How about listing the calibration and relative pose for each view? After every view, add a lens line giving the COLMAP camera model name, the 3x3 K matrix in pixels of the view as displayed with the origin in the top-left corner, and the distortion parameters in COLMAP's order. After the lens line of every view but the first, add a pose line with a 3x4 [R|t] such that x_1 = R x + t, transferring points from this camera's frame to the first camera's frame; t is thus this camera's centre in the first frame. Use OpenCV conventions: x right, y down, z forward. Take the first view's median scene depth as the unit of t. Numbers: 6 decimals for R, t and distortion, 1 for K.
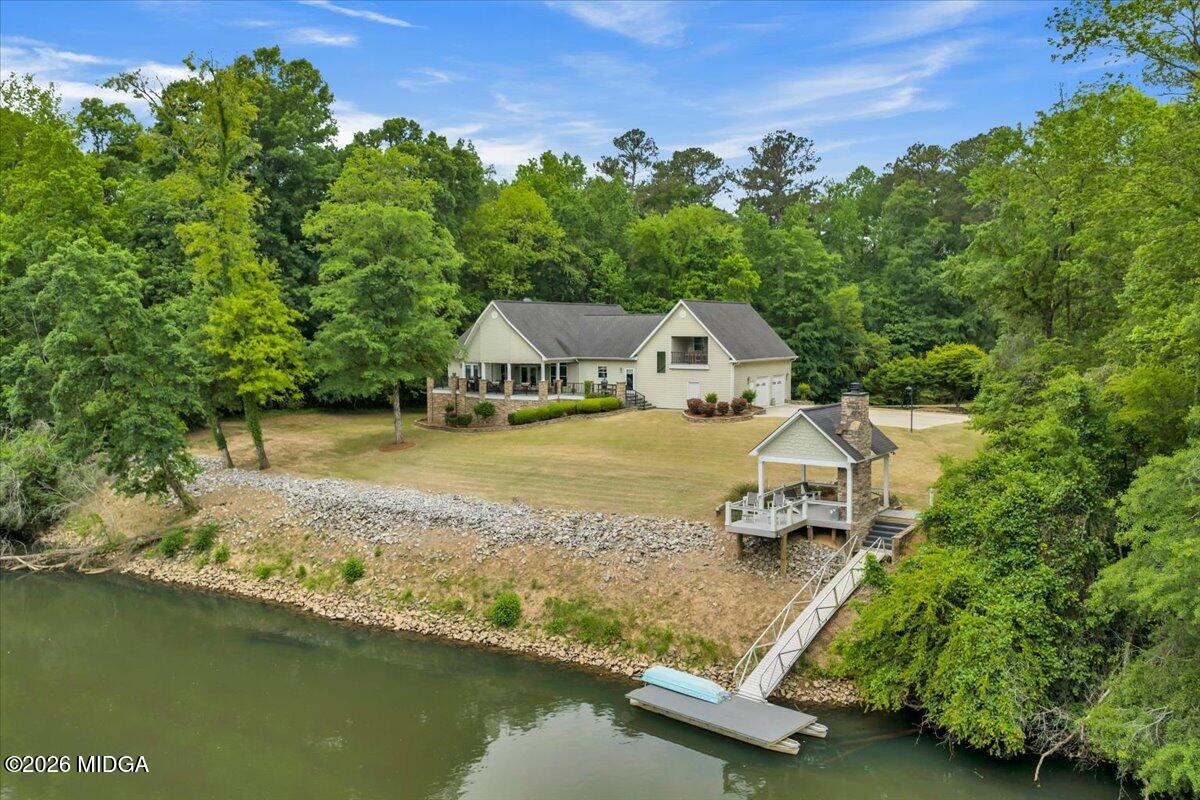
lens RADIAL K [[1030.1, 0, 600.0], [0, 1030.1, 400.0], [0, 0, 1]] dist [0.028347, -0.022771]
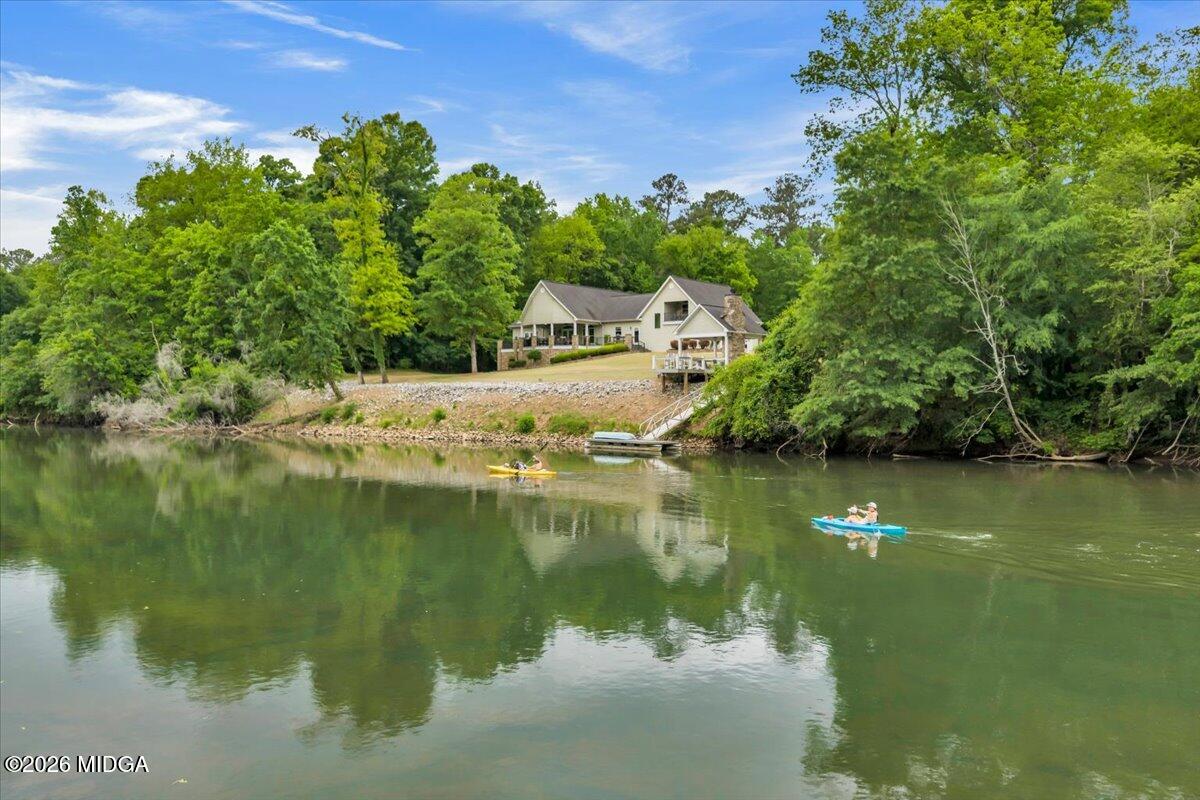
lens RADIAL K [[1030.1, 0, 600.0], [0, 1030.1, 400.0], [0, 0, 1]] dist [0.028347, -0.022771]
pose [[0.995267, 0.001223, -0.097172, 0.132238], [-0.008133, 0.997462, -0.070739, 0.193194], [0.096839, 0.071194, 0.992751, -0.457286]]
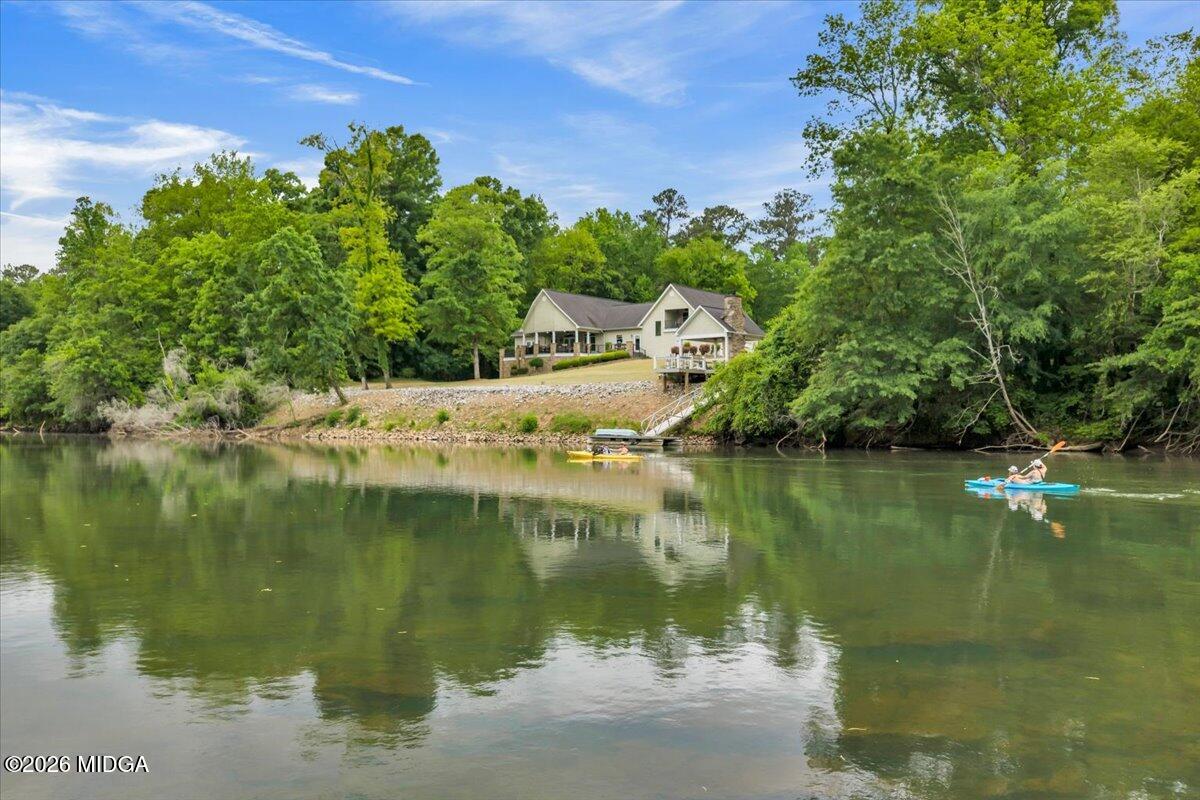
lens RADIAL K [[1030.1, 0, 600.0], [0, 1030.1, 400.0], [0, 0, 1]] dist [0.028347, -0.022771]
pose [[0.995306, -0.000329, -0.096778, 0.131076], [-0.008847, 0.995497, -0.094374, 0.221703], [0.096374, 0.094787, 0.990822, -0.470082]]
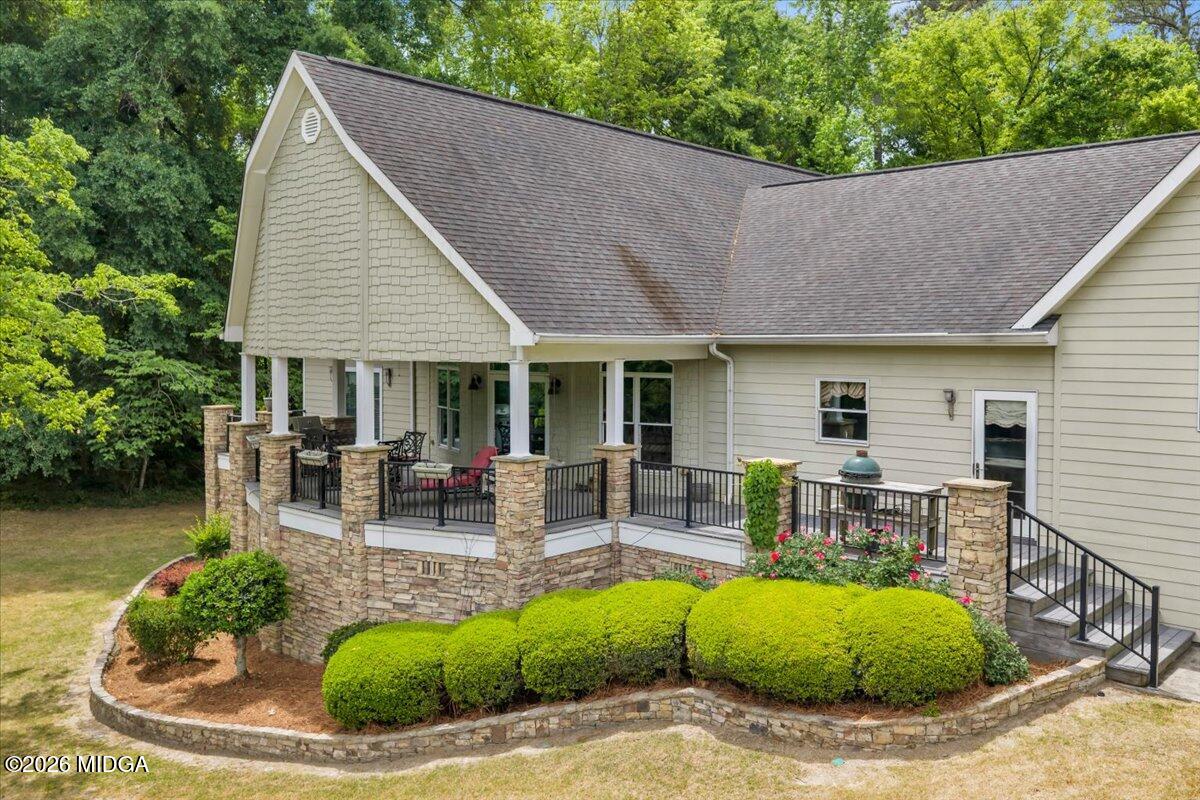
lens RADIAL K [[1030.1, 0, 600.0], [0, 1030.1, 400.0], [0, 0, 1]] dist [0.028347, -0.022771]
pose [[0.983572, 0.011495, -0.180150, -0.009037], [-0.015068, 0.999716, -0.018478, -0.028508], [0.179886, 0.020889, 0.983466, 0.921654]]
